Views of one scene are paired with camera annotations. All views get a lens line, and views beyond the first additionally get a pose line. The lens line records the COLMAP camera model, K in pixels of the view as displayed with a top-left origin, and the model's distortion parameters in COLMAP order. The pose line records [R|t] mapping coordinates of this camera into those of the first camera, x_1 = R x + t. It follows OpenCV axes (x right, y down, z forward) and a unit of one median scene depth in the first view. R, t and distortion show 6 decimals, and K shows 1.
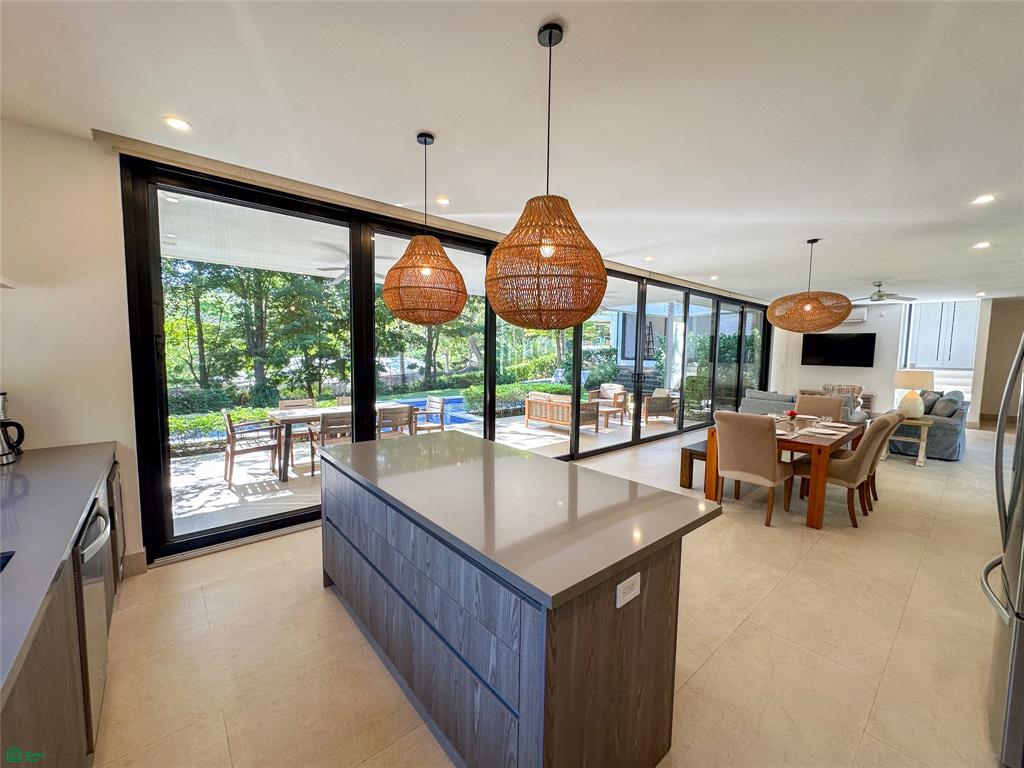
lens RADIAL K [[411.2, 0, 511.3], [0, 411.2, 384.7], [0, 0, 1]] dist [0.000357, 0.000766]
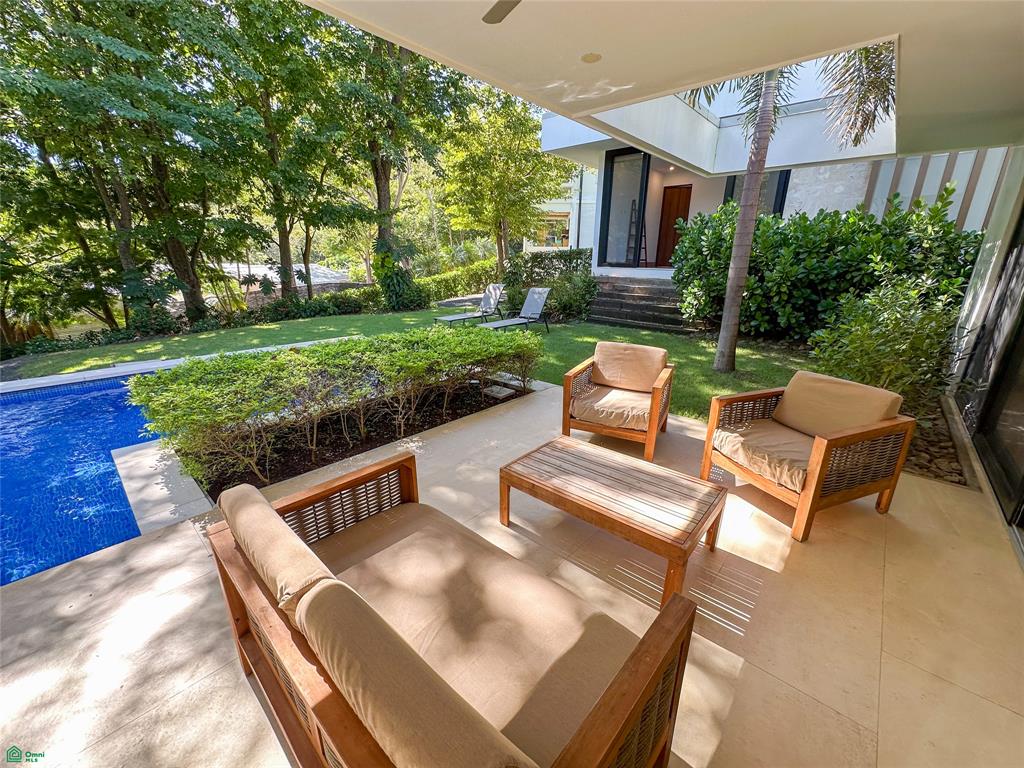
lens RADIAL K [[411.2, 0, 512.9], [0, 411.2, 385.4], [0, 0, 1]] dist [0.000357, 0.000766]
pose [[0.992172, -0.040559, 0.118108, 0.043735], [0.013618, 0.975288, 0.220515, -0.016281], [-0.124134, -0.217180, 0.968206, 0.254139]]
